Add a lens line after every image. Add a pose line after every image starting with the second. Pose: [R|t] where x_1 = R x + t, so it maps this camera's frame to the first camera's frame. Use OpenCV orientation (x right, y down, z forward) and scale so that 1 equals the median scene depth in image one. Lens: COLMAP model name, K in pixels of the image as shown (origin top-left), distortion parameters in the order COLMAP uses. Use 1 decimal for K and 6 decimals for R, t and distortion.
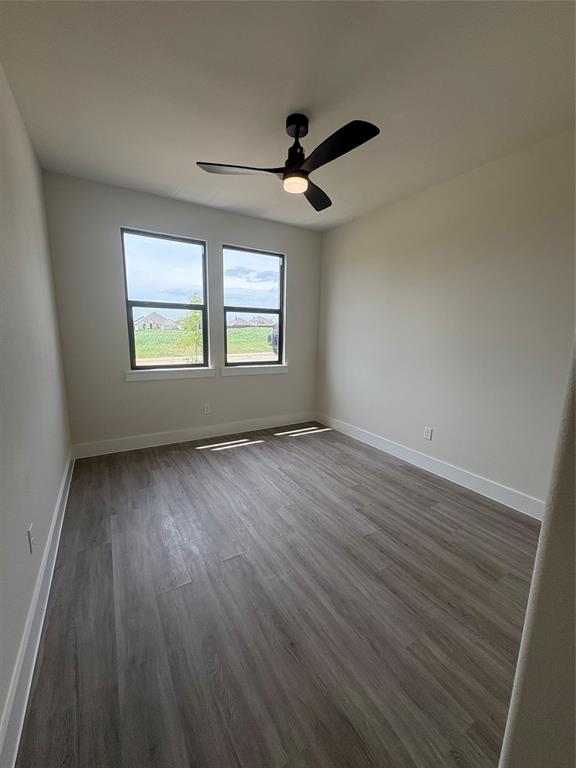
lens RADIAL K [[308.7, 0, 287.0], [0, 308.7, 385.2], [0, 0, 1]] dist [0.001907, 0.000142]
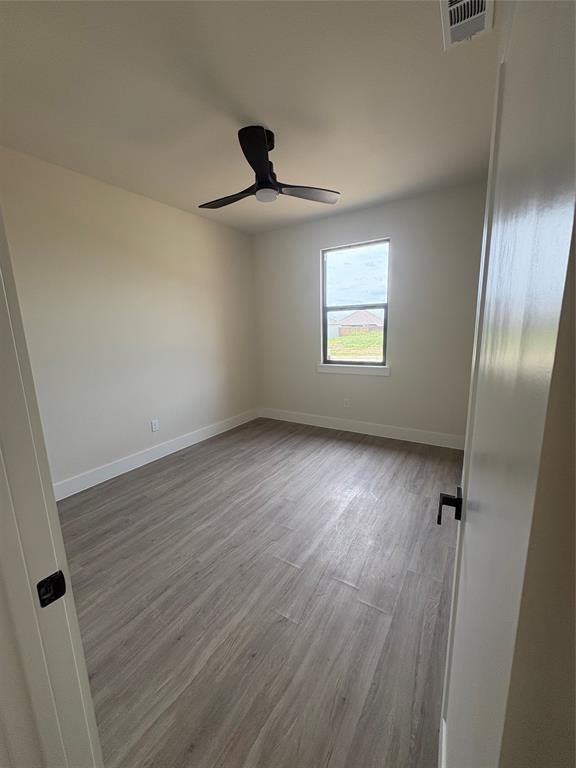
lens RADIAL K [[308.7, 0, 287.0], [0, 308.7, 385.2], [0, 0, 1]] dist [0.001907, 0.000142]
pose [[0.453588, 0.130385, -0.881622, 0.569419], [-0.126625, 0.988633, 0.081064, -0.046238], [0.882170, 0.074866, 0.464942, 0.326976]]
